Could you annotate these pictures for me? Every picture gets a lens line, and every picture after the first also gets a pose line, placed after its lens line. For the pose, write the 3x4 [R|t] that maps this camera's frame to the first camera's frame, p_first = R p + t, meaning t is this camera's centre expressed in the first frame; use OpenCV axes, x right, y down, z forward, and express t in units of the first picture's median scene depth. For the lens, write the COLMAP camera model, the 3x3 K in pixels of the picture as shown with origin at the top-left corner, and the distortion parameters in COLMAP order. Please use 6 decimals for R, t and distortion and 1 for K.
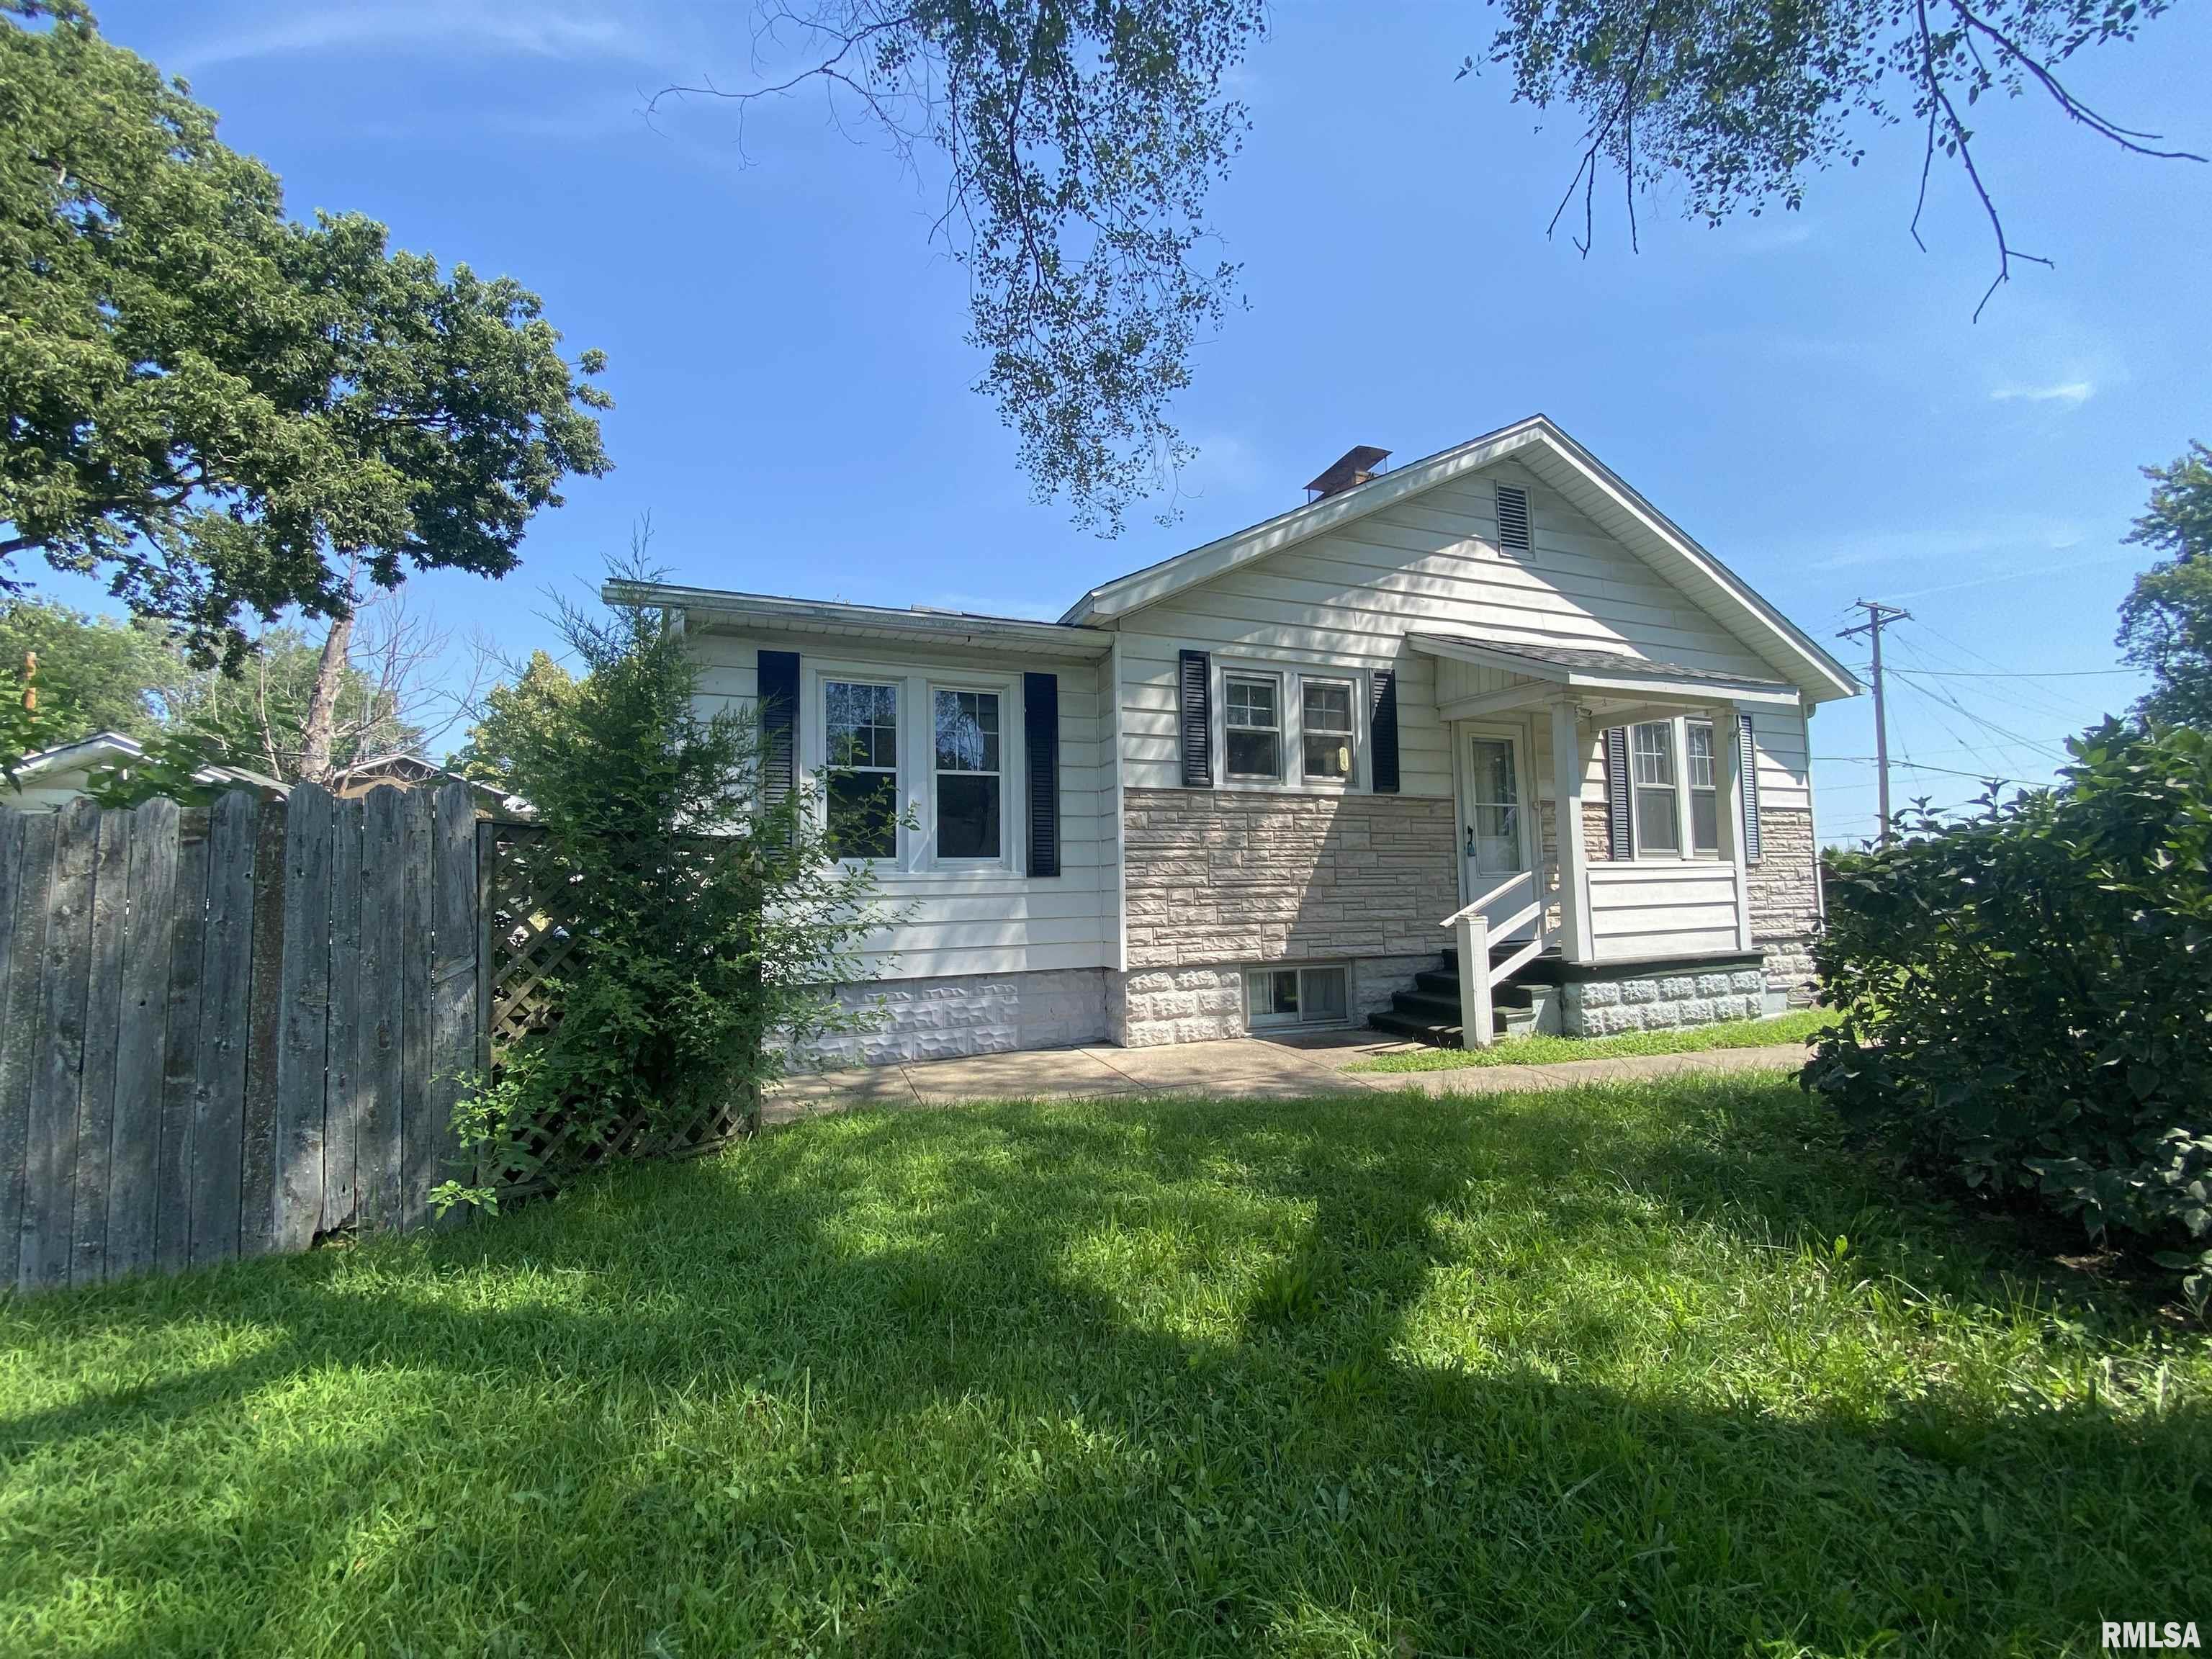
lens RADIAL K [[877.4, 0, 1106.6], [0, 877.4, 820.2], [0, 0, 1]] dist [-0.015224, -0.005934]
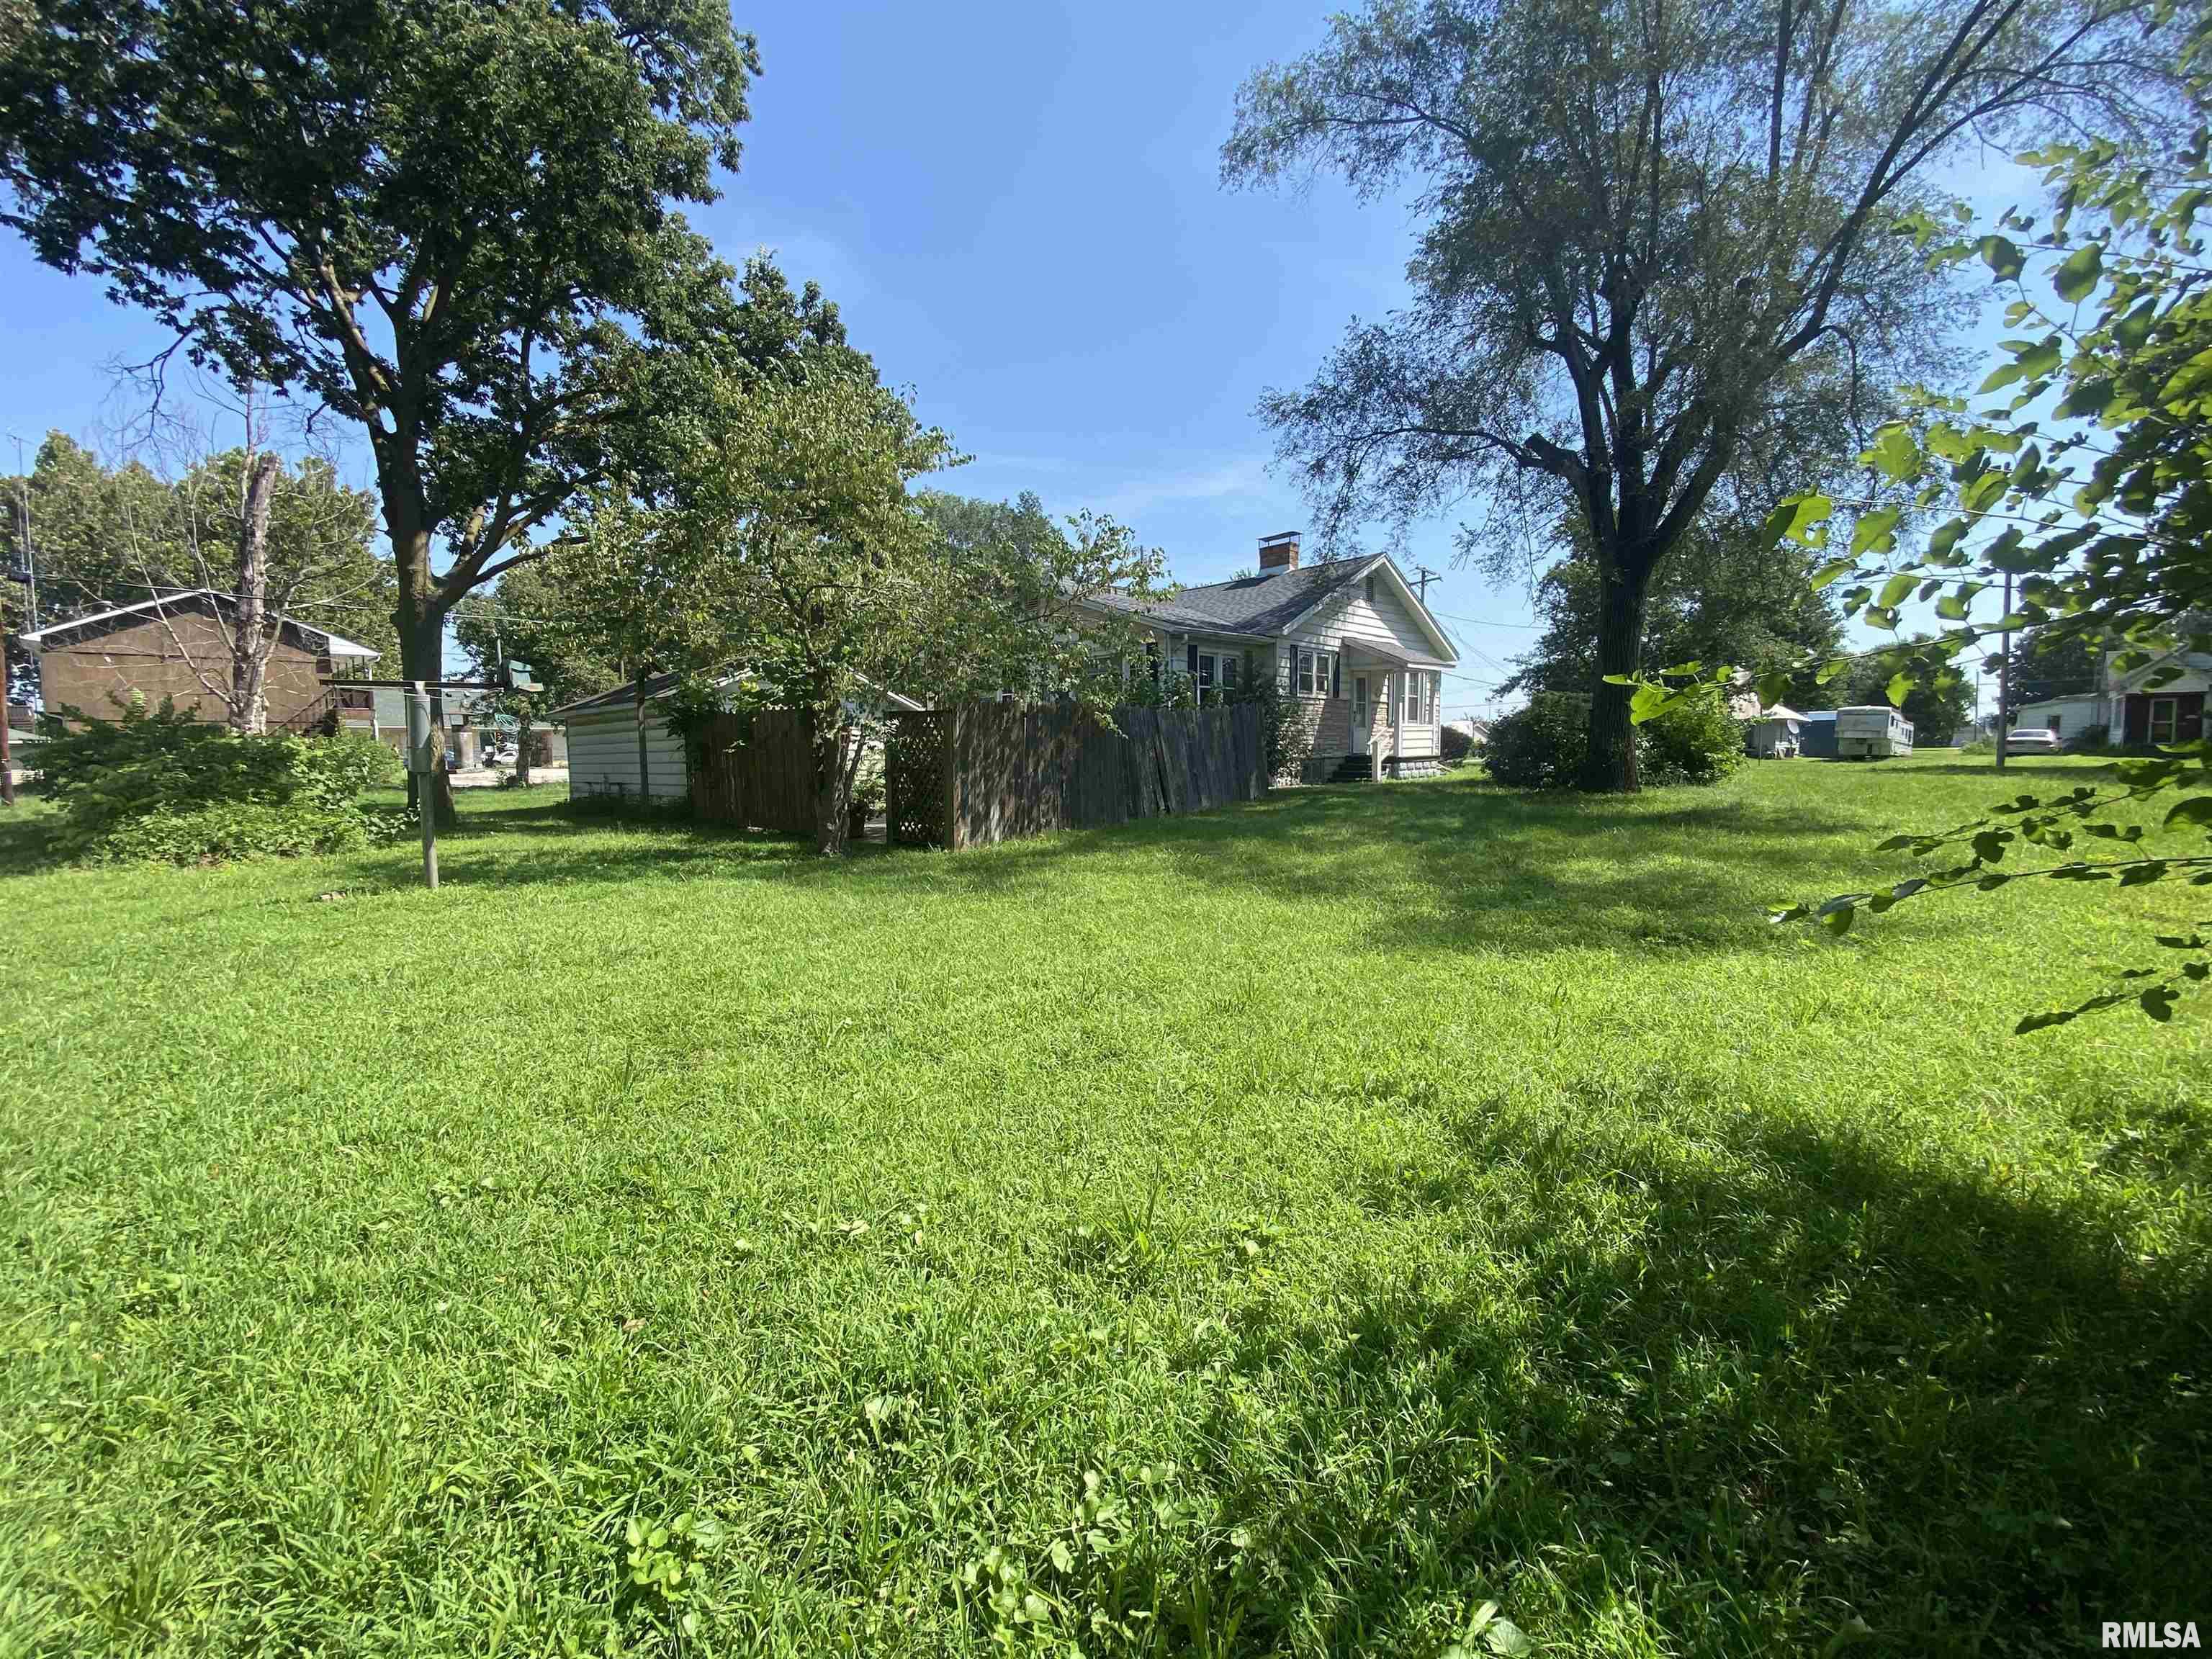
lens RADIAL K [[877.4, 0, 1103.4], [0, 877.4, 831.5], [0, 0, 1]] dist [-0.015224, -0.005934]
pose [[0.908265, -0.042526, 0.416230, -1.455664], [-0.024879, 0.987571, 0.155189, -0.025356], [-0.417656, -0.151308, 0.895918, -1.173667]]
